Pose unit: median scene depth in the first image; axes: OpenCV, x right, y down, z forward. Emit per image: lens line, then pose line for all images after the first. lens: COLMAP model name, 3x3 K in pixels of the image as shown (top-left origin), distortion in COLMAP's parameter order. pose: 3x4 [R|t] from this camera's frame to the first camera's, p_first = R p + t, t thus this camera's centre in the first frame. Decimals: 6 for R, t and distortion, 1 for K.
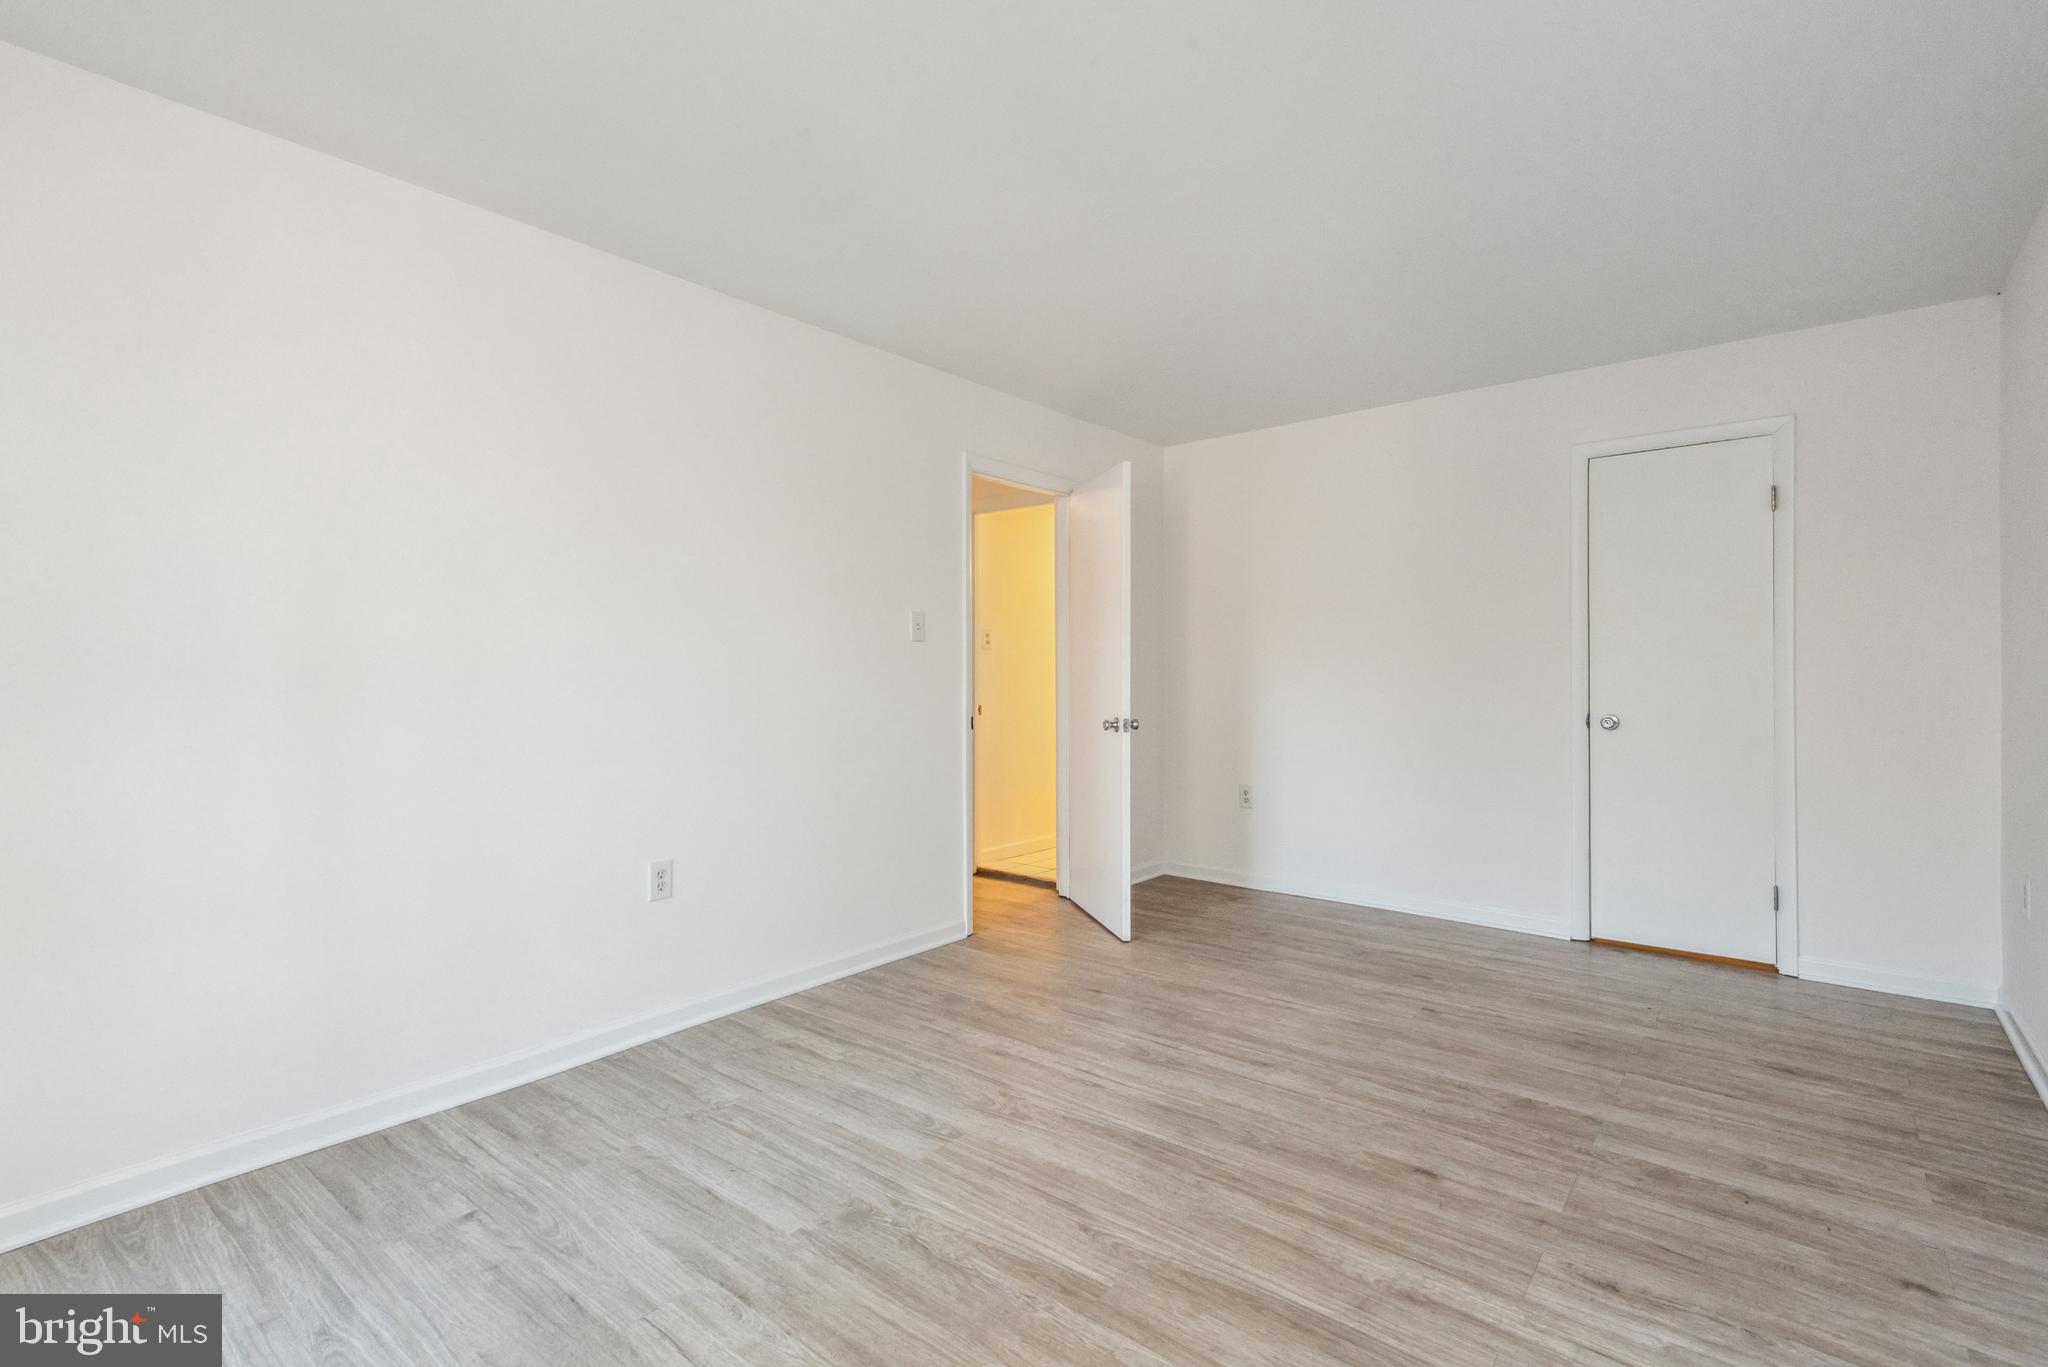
lens RADIAL K [[955.8, 0, 998.3], [0, 955.8, 676.7], [0, 0, 1]] dist [0.001055, -0.000542]
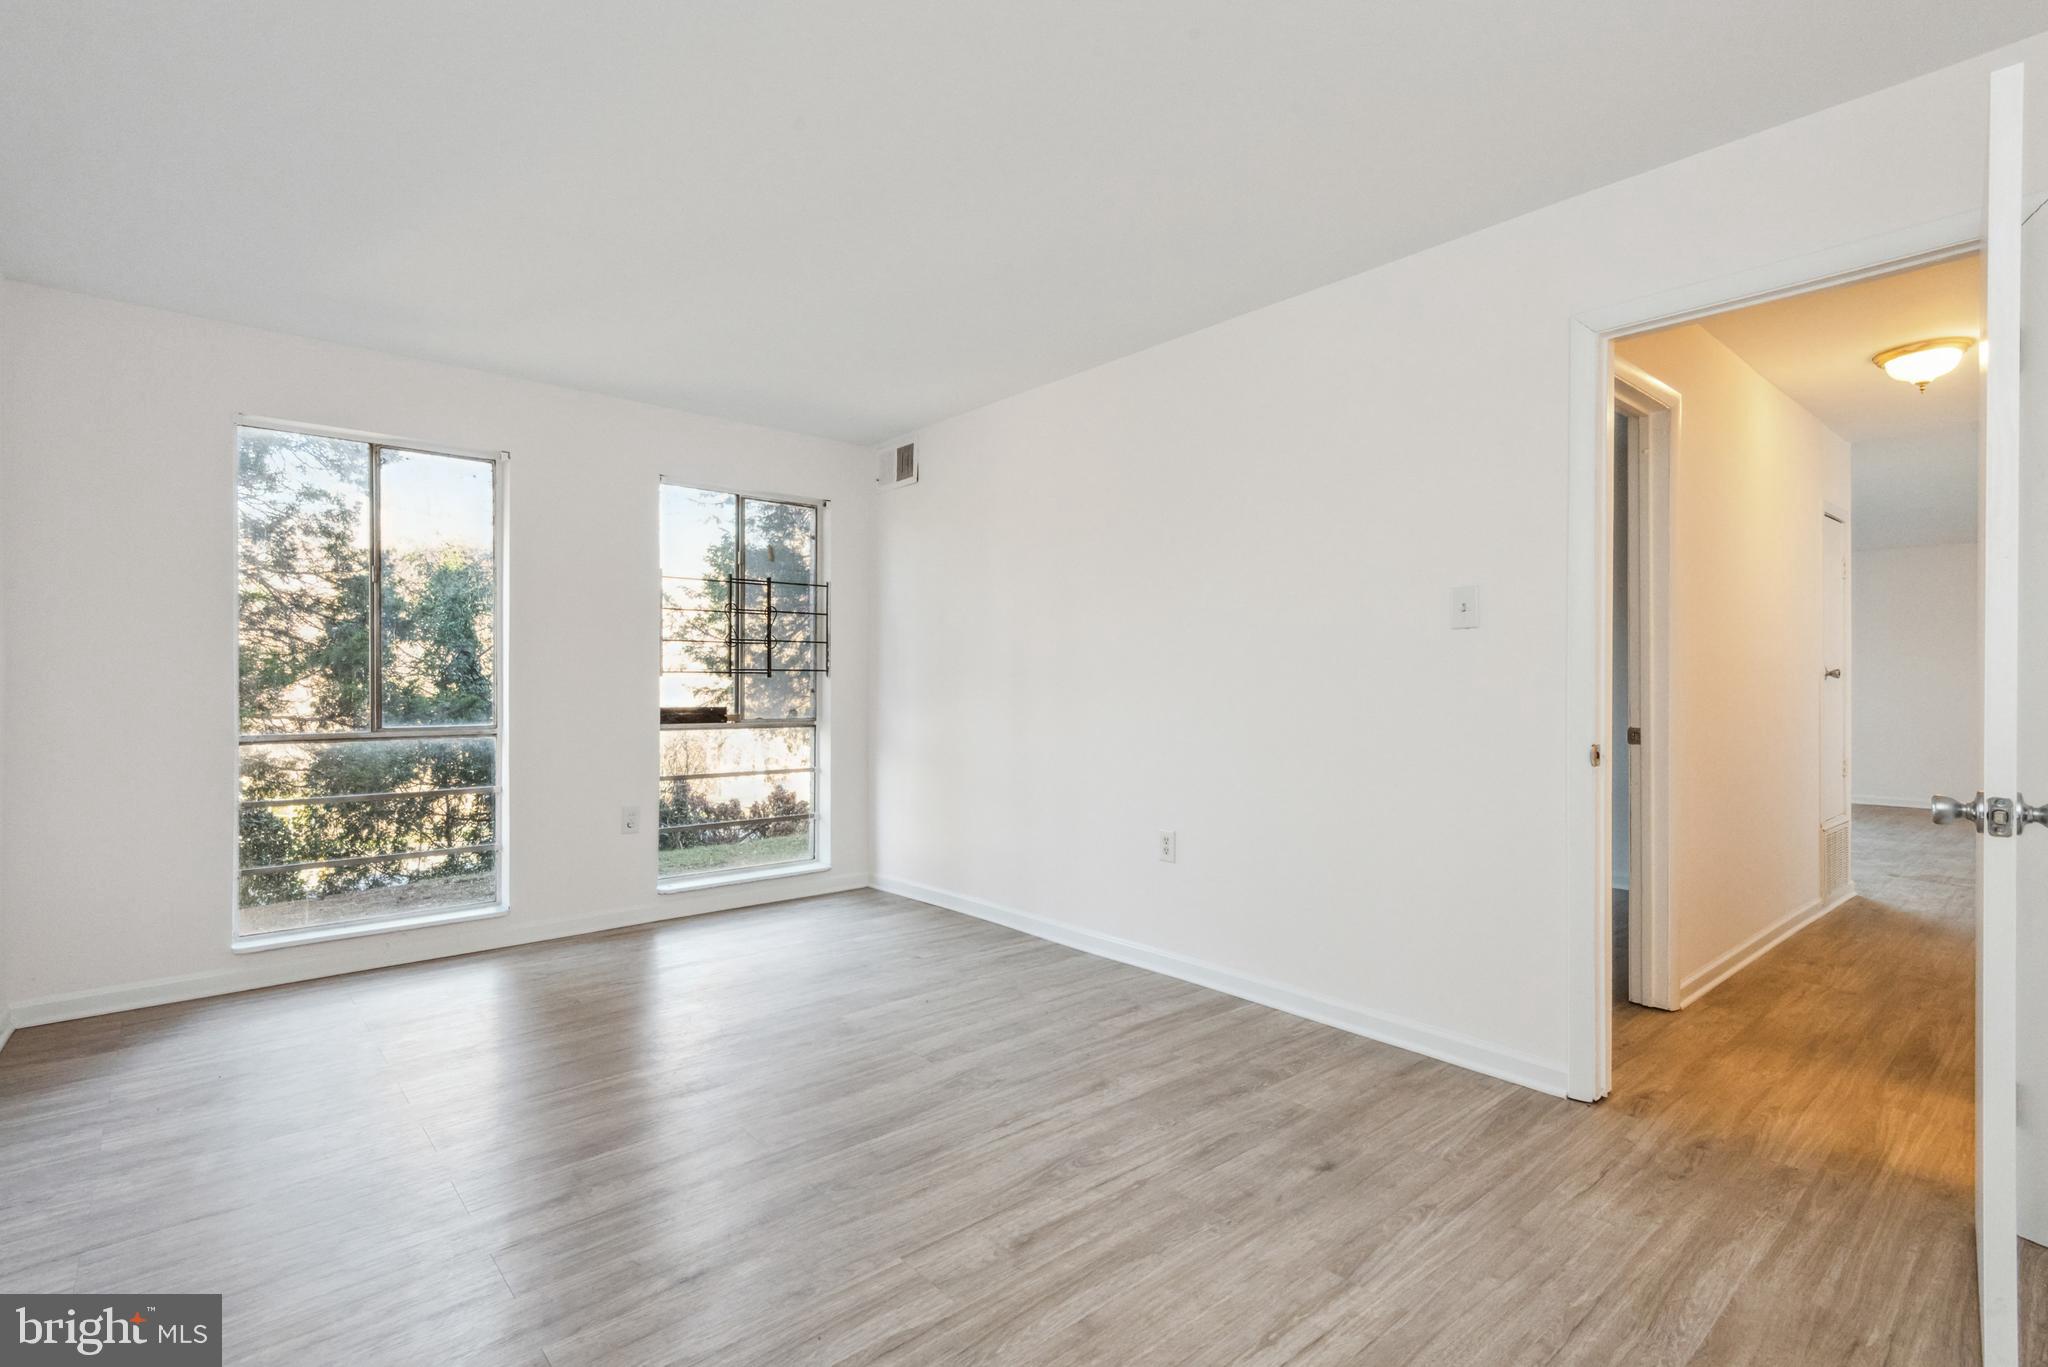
lens RADIAL K [[955.8, 0, 998.3], [0, 955.8, 676.7], [0, 0, 1]] dist [0.001055, -0.000542]
pose [[-0.172253, 0.004949, -0.985040, 0.892072], [-0.007422, 0.999952, 0.006321, -0.005122], [0.985025, 0.008400, -0.172208, 1.025716]]
